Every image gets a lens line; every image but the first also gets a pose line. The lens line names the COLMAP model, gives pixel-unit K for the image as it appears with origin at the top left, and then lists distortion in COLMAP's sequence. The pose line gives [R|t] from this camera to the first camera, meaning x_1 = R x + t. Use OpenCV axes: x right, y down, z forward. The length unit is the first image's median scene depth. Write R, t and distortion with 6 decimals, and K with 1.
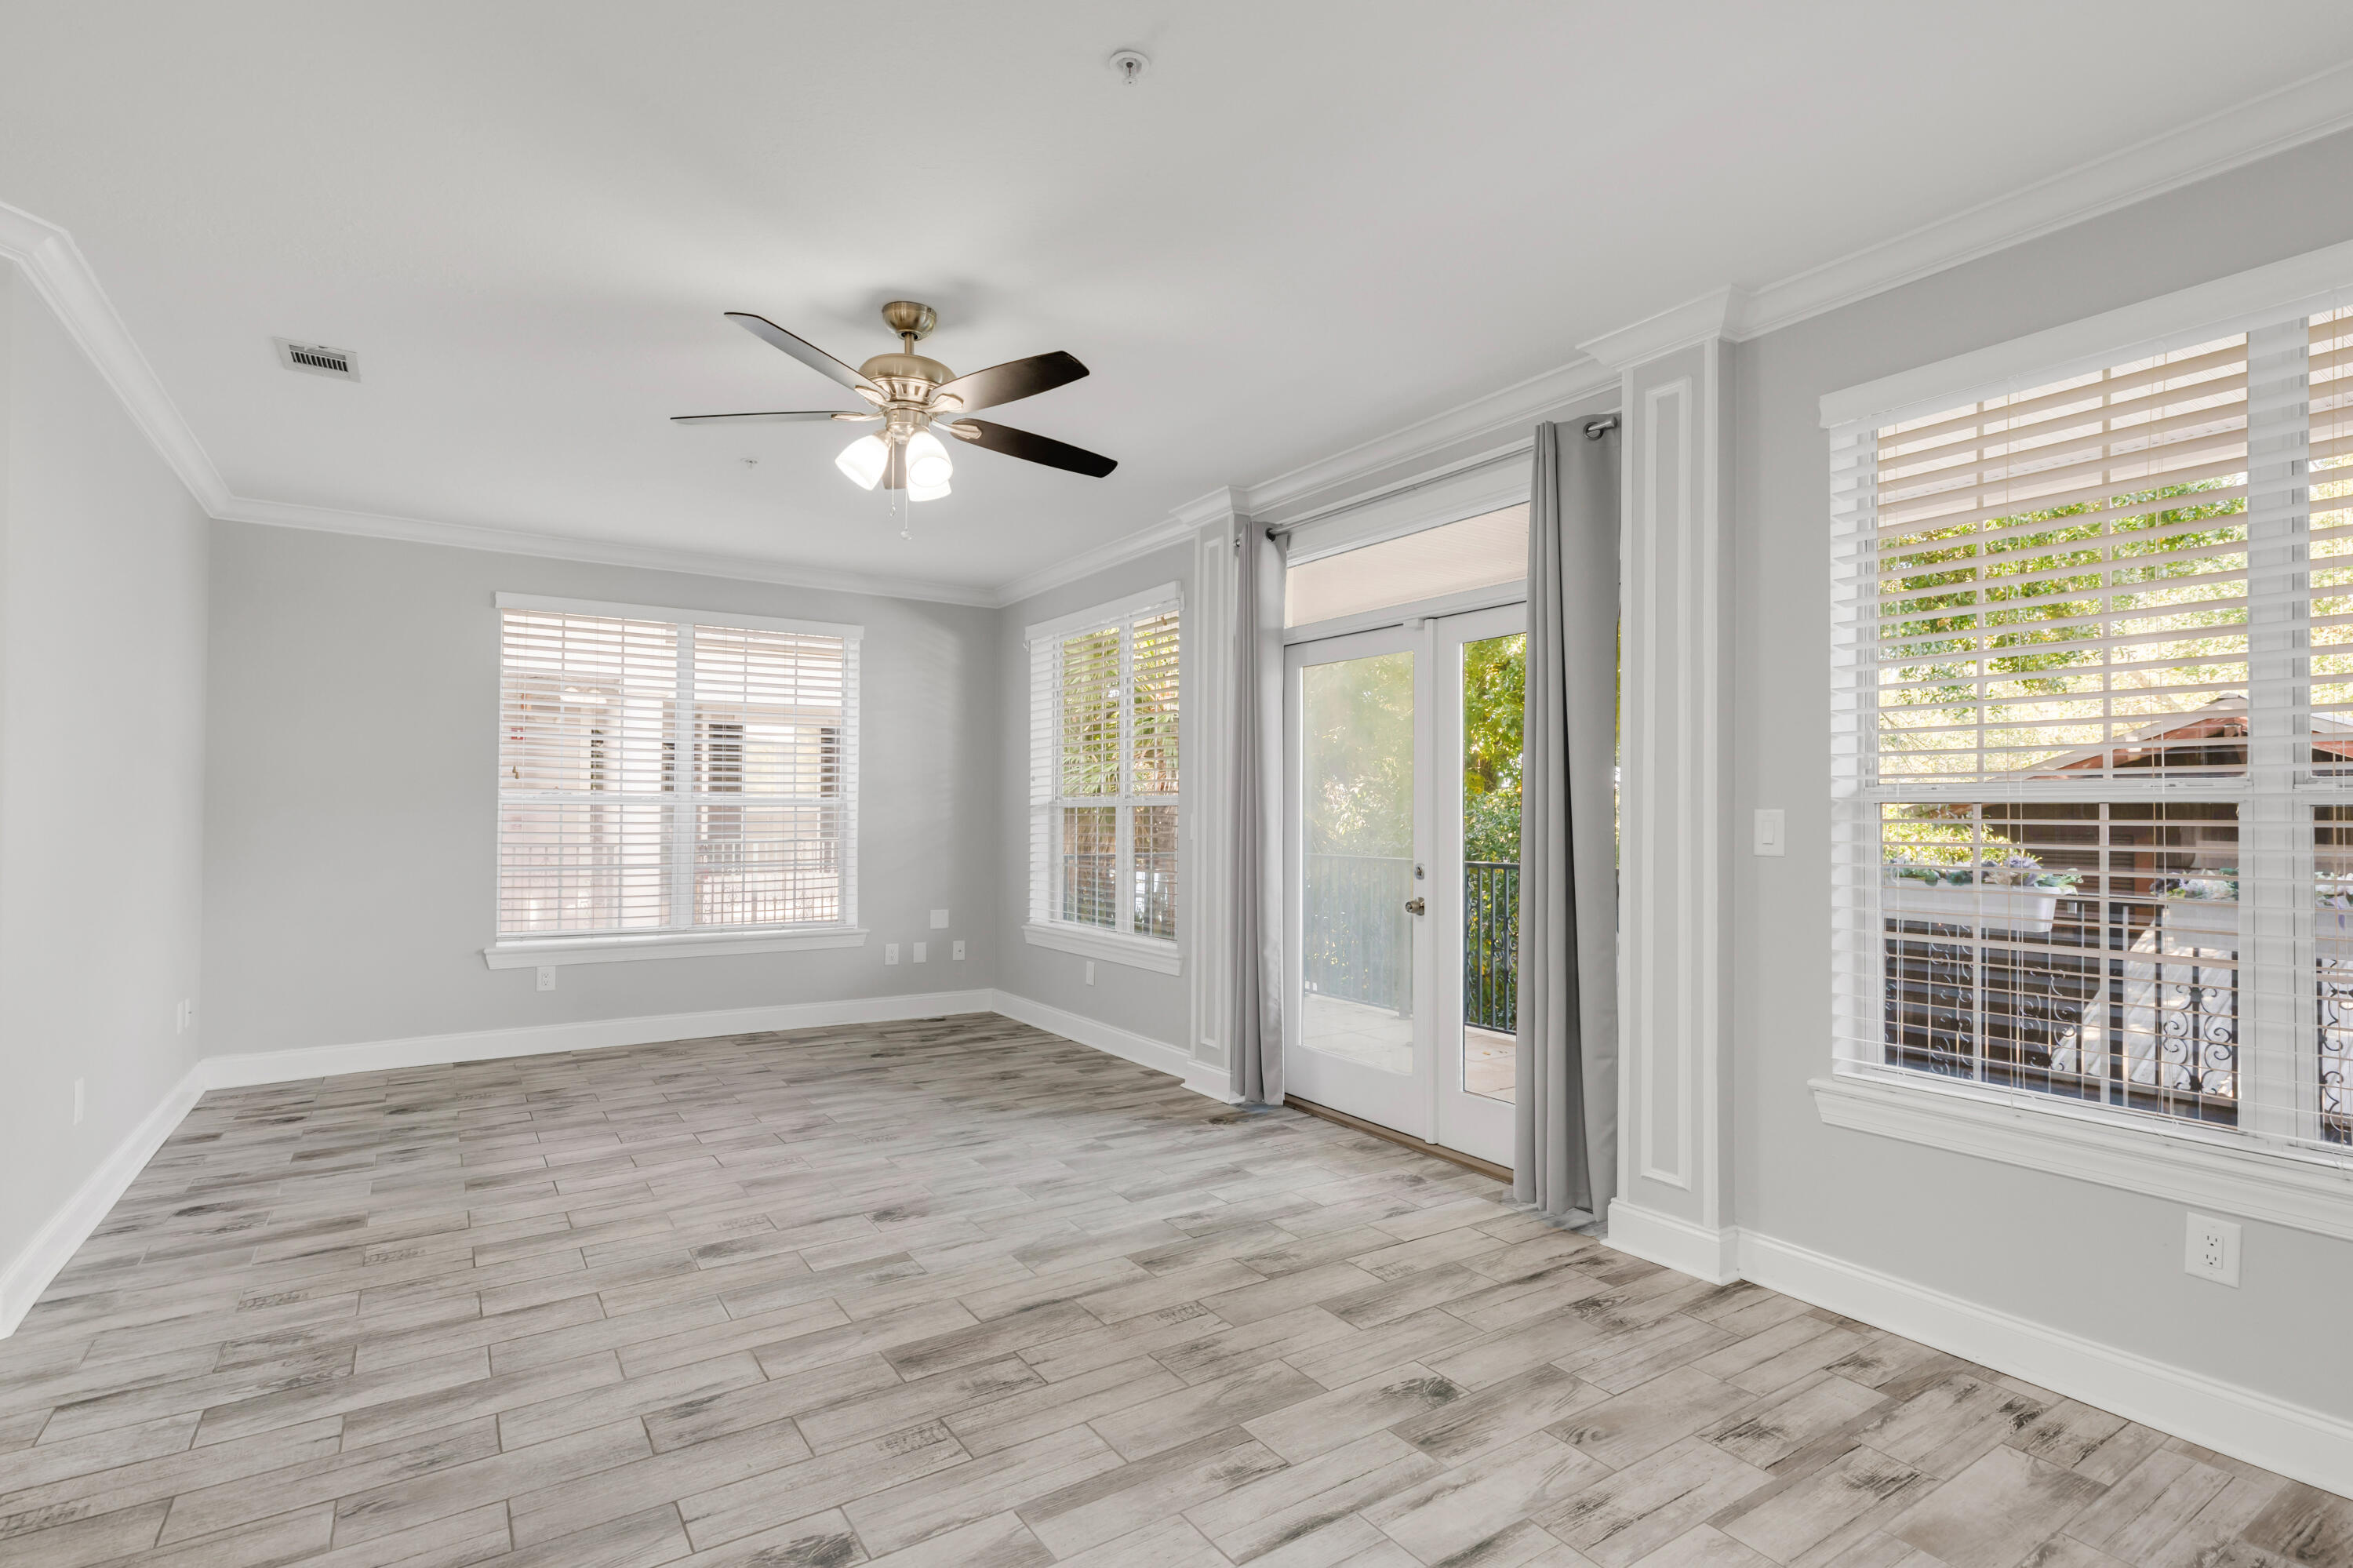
lens RADIAL K [[1110.0, 0, 1174.7], [0, 1110.0, 795.3], [0, 0, 1]] dist [0.008679, 0.000049]
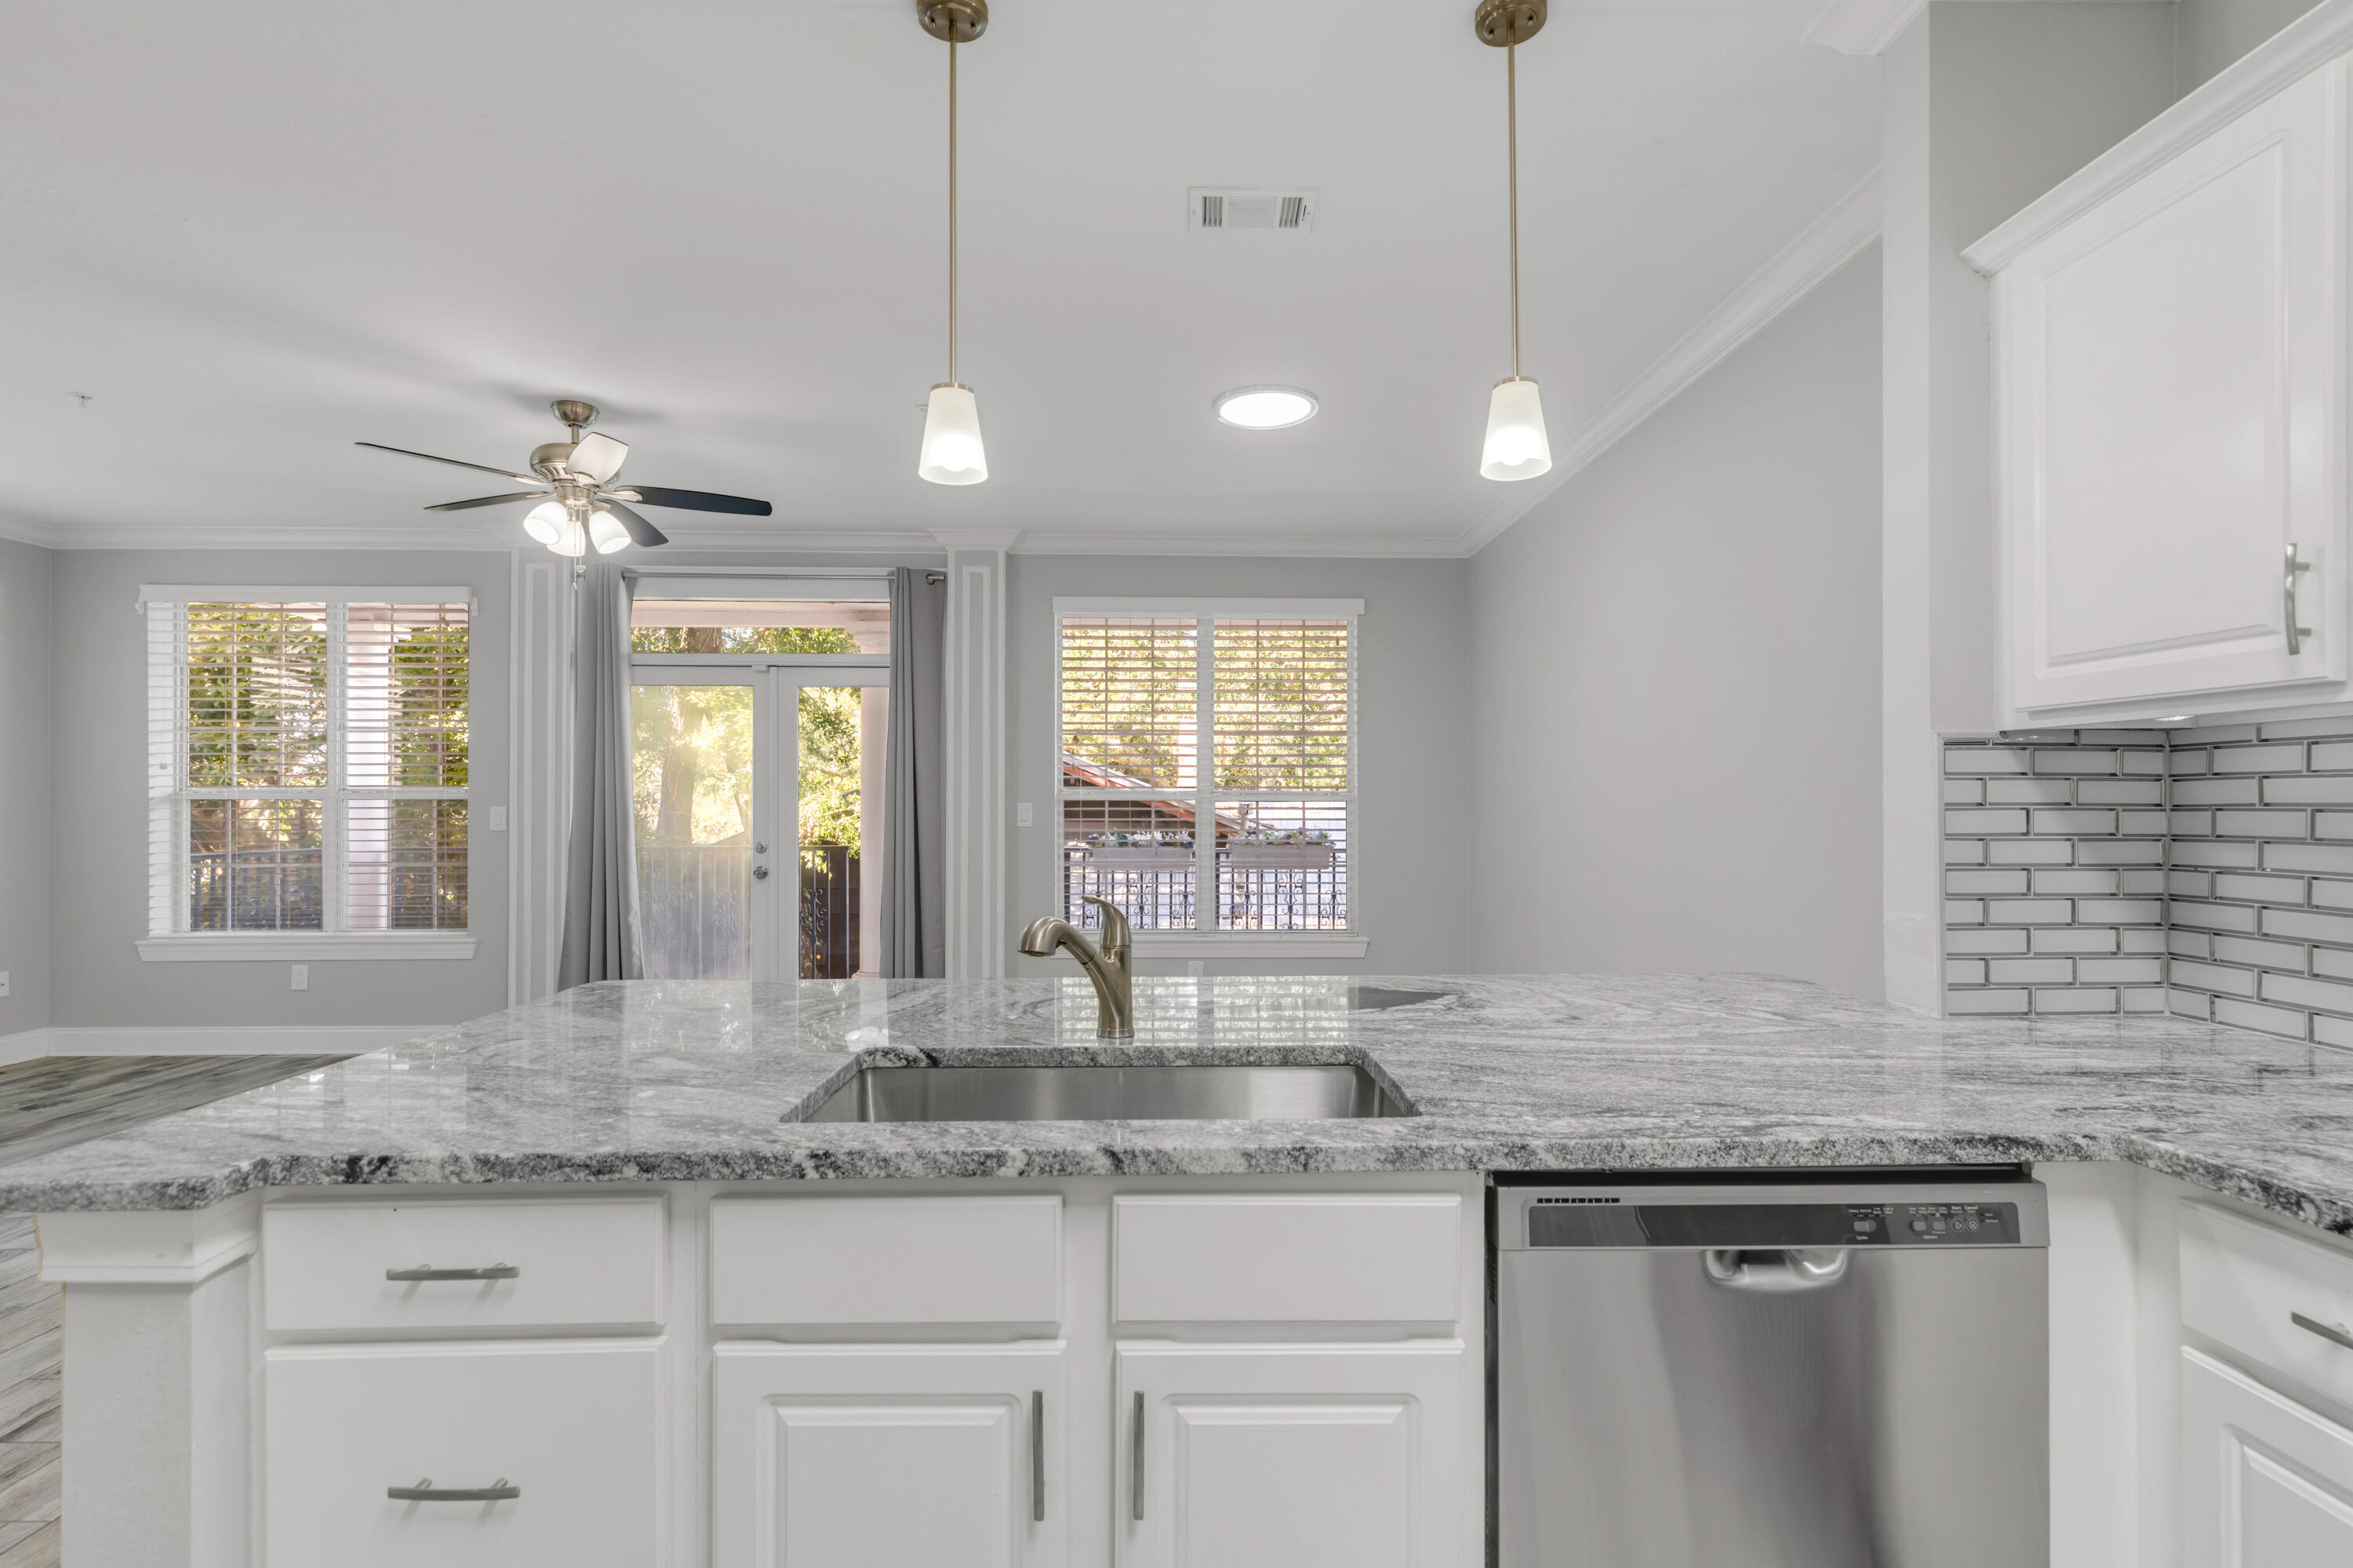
lens RADIAL K [[1186.3, 0, 1176.8], [0, 1186.3, 795.9], [0, 0, 1]] dist [0.007441, -0.000603]
pose [[0.549338, 0.004372, 0.835589, -1.150160], [-0.010508, 0.999943, 0.001677, -0.005896], [-0.835534, -0.009702, 0.549352, -0.382536]]
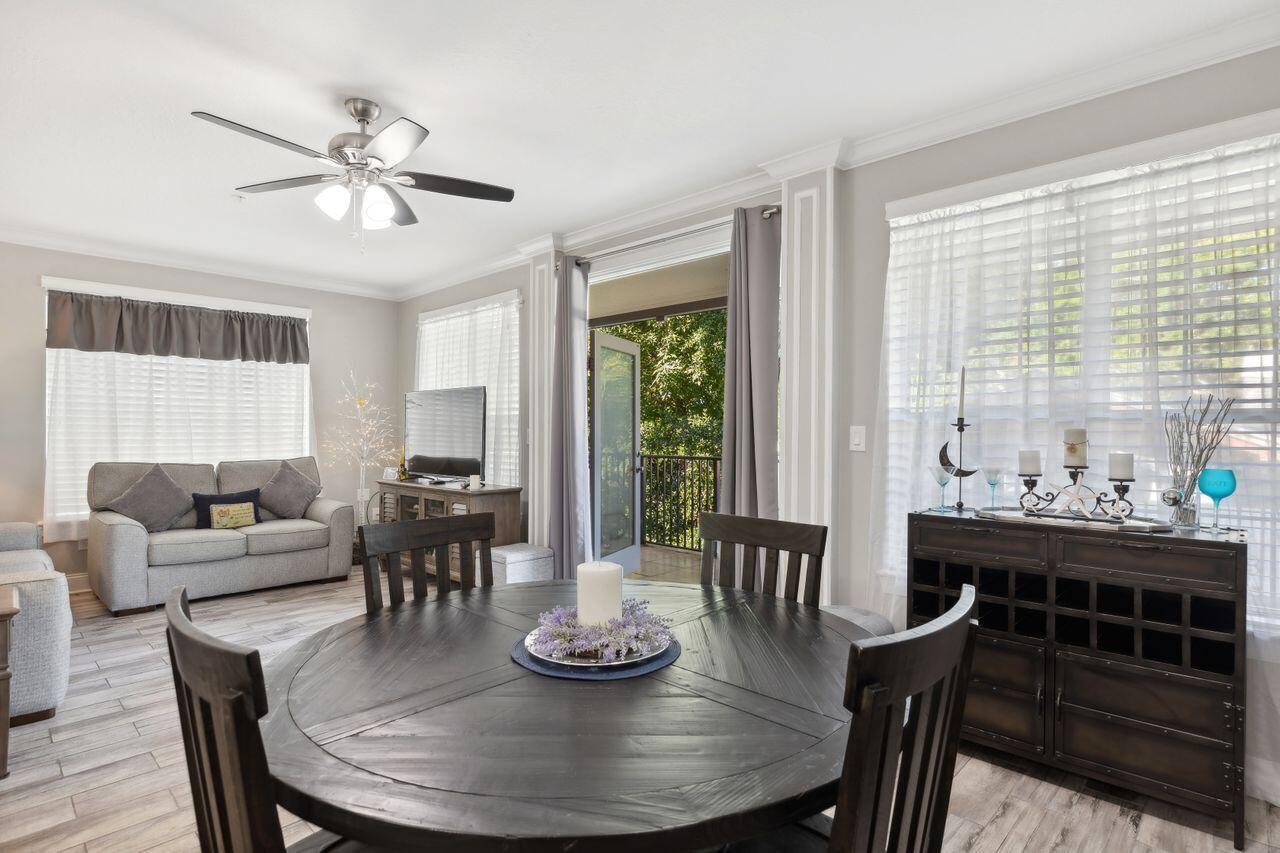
lens RADIAL K [[645.3, 0, 632.8], [0, 645.3, 432.9], [0, 0, 1]] dist [0.007441, -0.000603]
pose [[0.978727, -0.002577, 0.205150, -0.057668], [-0.002076, 0.999745, 0.022464, 0.000781], [-0.205155, -0.022412, 0.978473, 0.028700]]
